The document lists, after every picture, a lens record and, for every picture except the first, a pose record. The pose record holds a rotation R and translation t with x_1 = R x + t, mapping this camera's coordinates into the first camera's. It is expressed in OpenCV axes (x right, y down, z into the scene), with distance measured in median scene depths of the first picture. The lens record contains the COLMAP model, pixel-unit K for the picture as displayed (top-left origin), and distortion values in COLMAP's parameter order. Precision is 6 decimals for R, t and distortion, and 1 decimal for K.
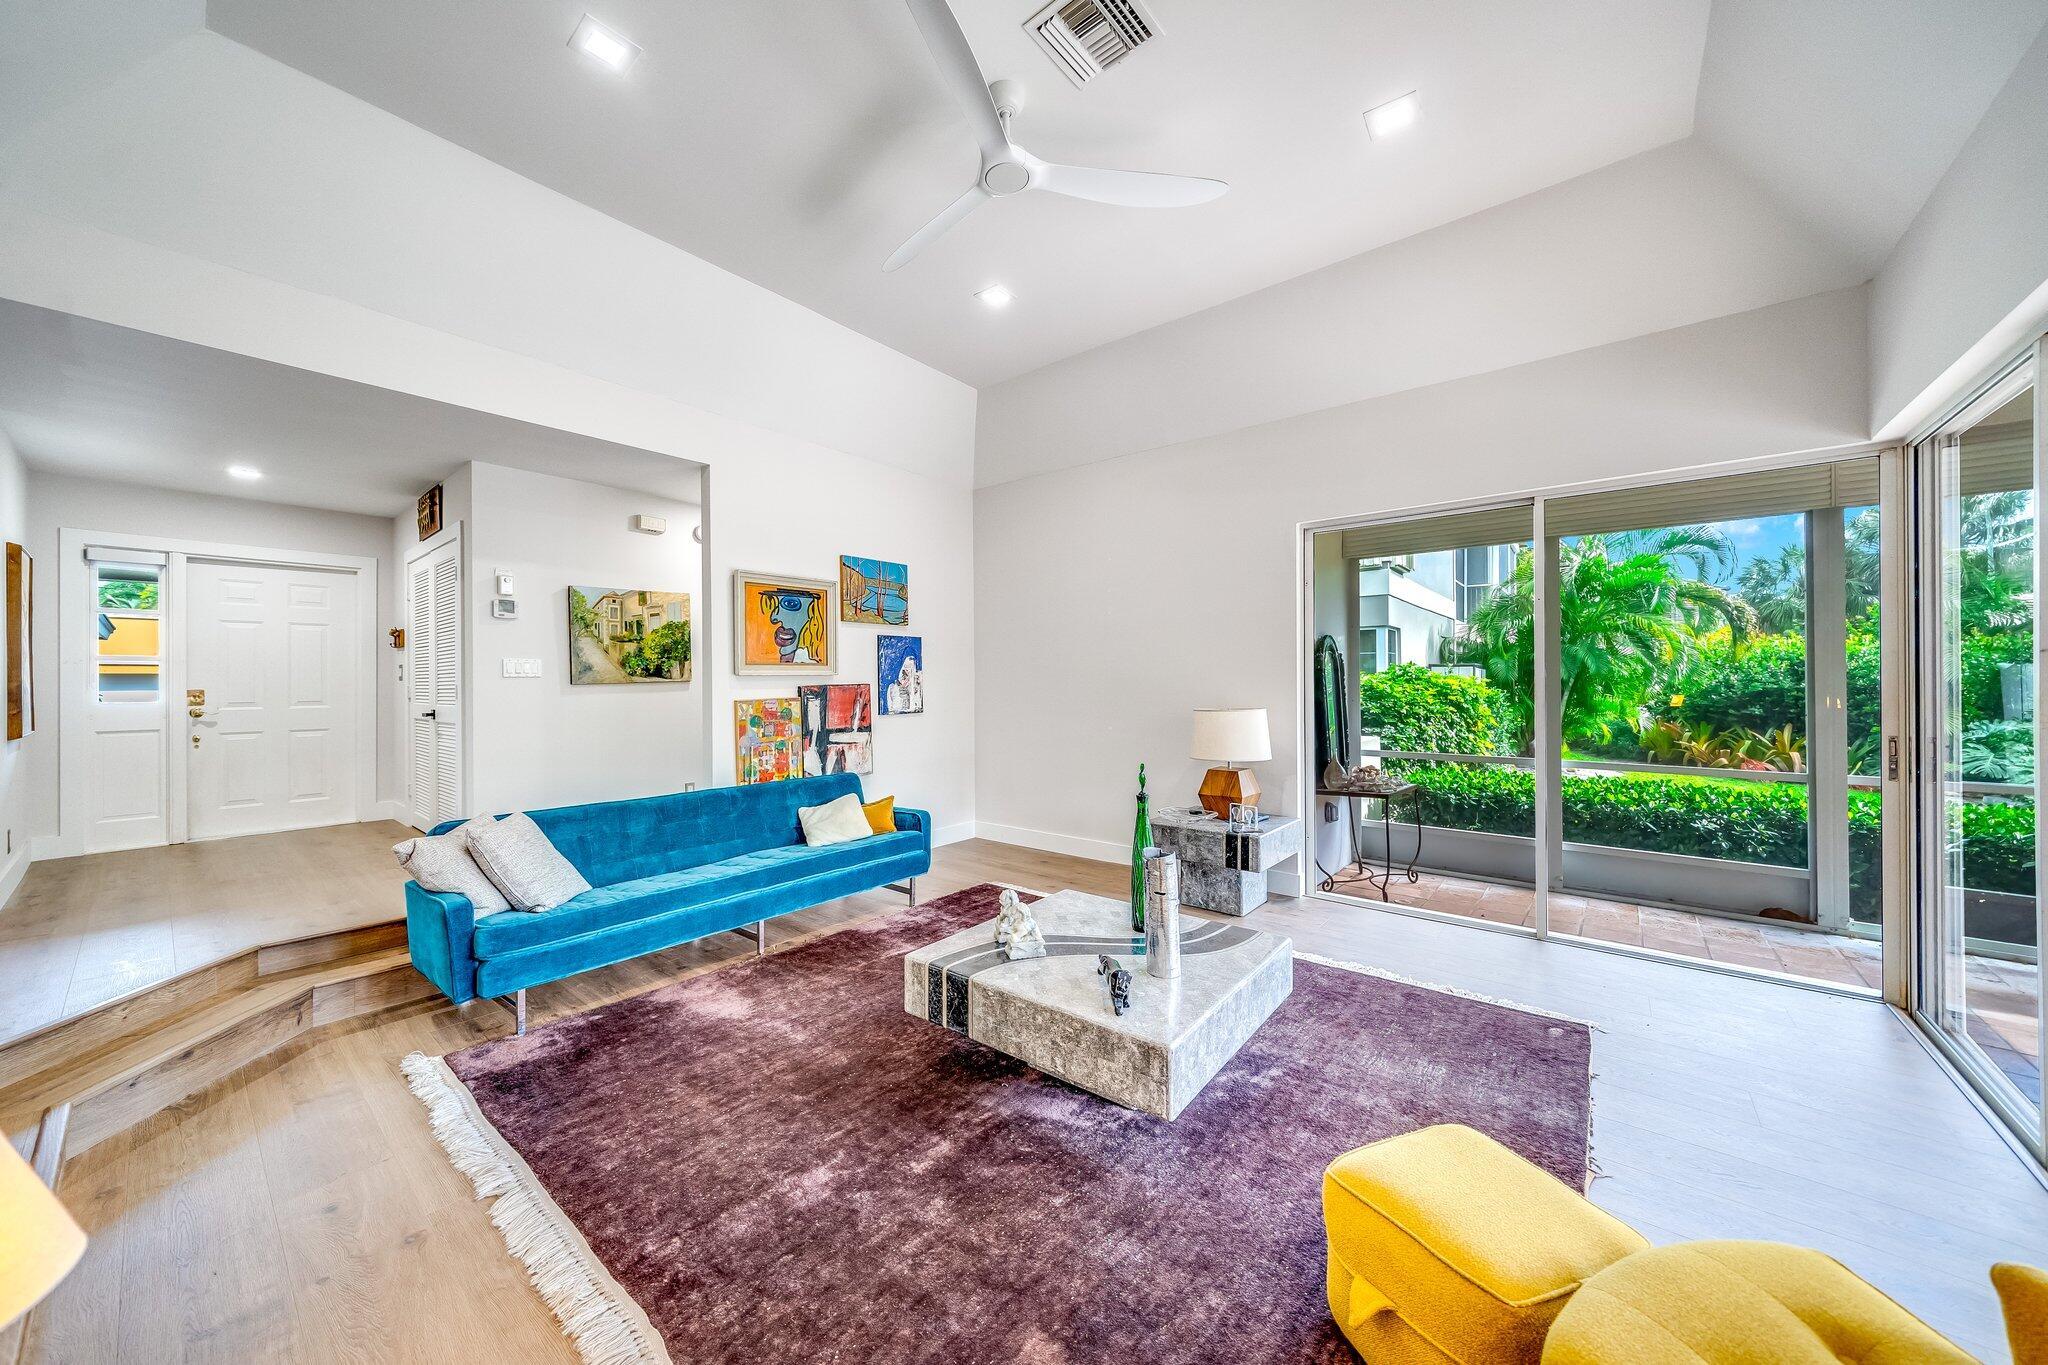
lens RADIAL K [[708.0, 0, 989.1], [0, 708.0, 681.4], [0, 0, 1]] dist [0.000945, -0.000139]
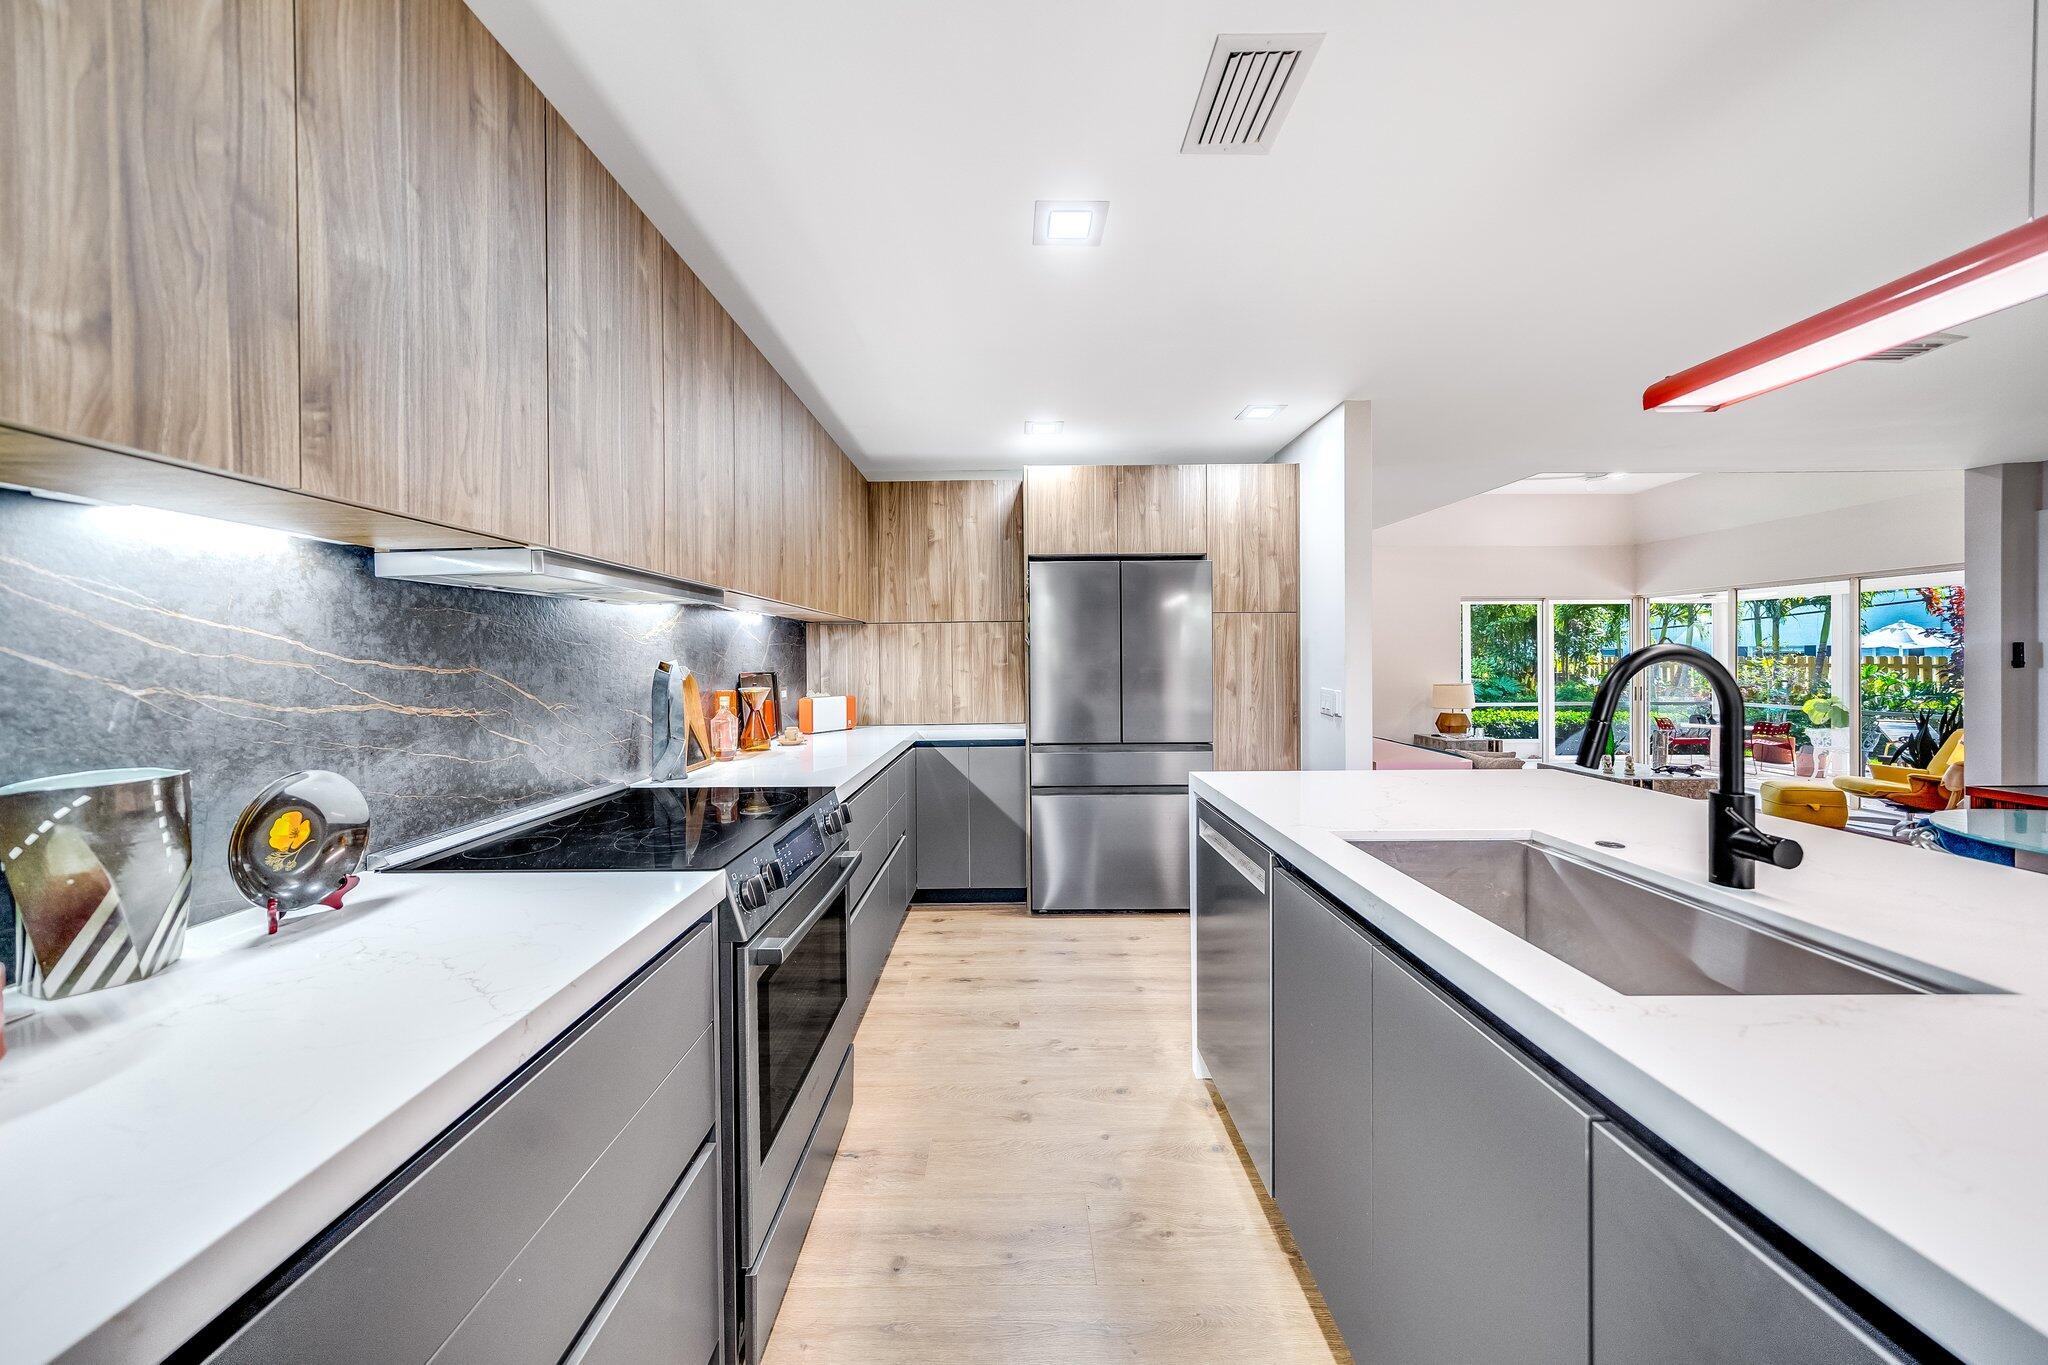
lens RADIAL K [[708.0, 0, 1005.0], [0, 708.0, 663.8], [0, 0, 1]] dist [0.000945, -0.000139]
pose [[0.758385, -0.006697, 0.651772, -2.392839], [0.003264, 0.999974, 0.006476, -0.045494], [-0.651799, -0.002783, 0.758387, 0.332443]]
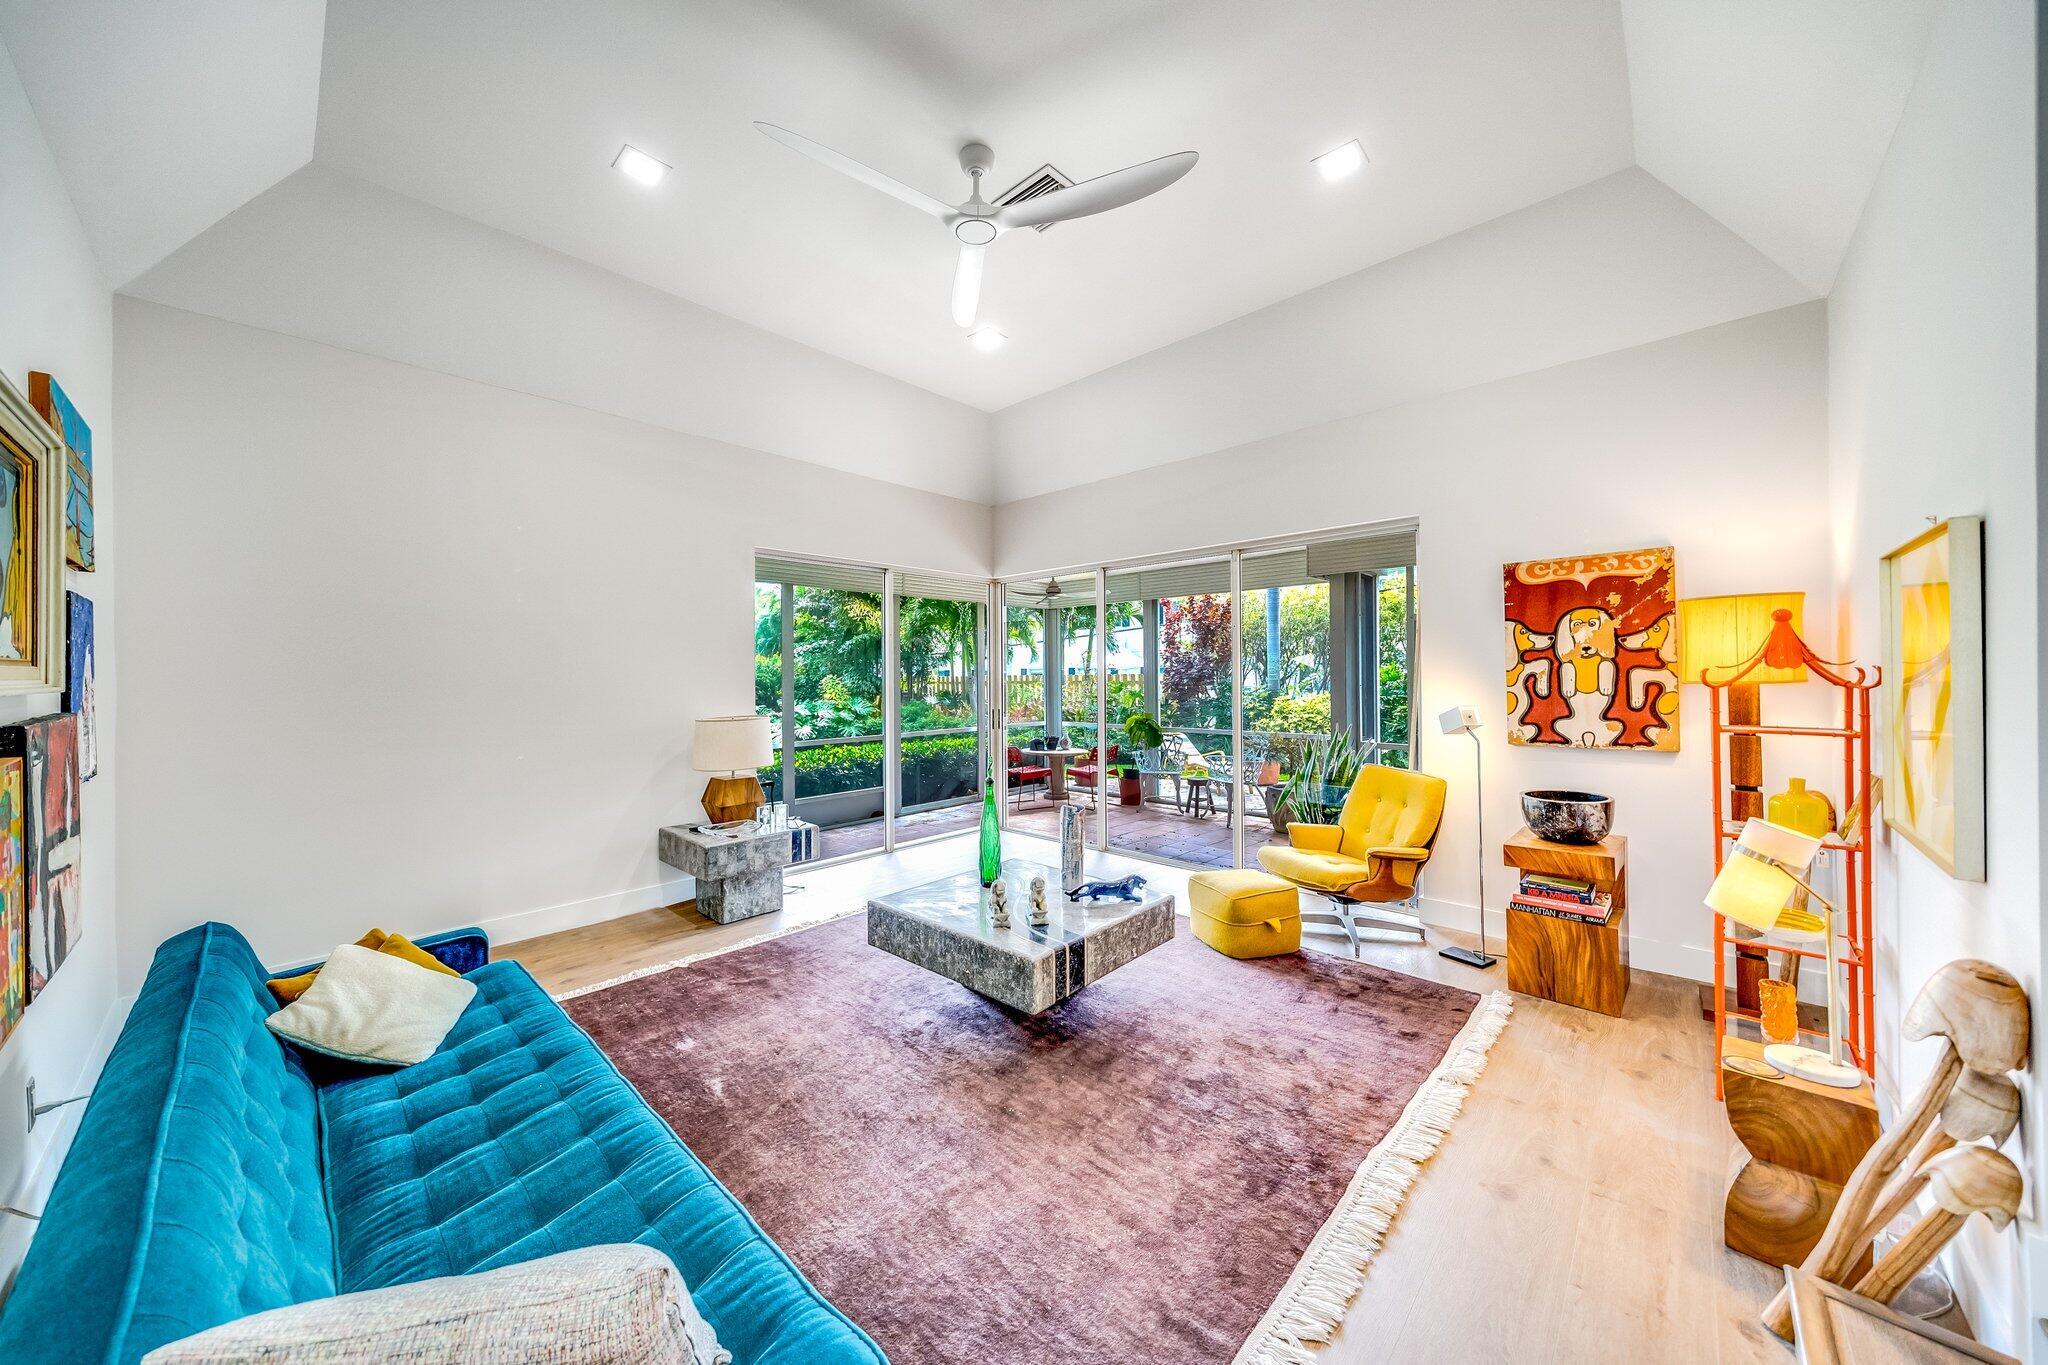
lens RADIAL K [[708.0, 0, 1008.0], [0, 708.0, 673.9], [0, 0, 1]] dist [0.000945, -0.000139]
pose [[0.052979, 0.008048, 0.998563, -0.773026], [0.007823, 0.999933, -0.008474, -0.014129], [-0.998565, 0.008261, 0.052913, 0.657093]]
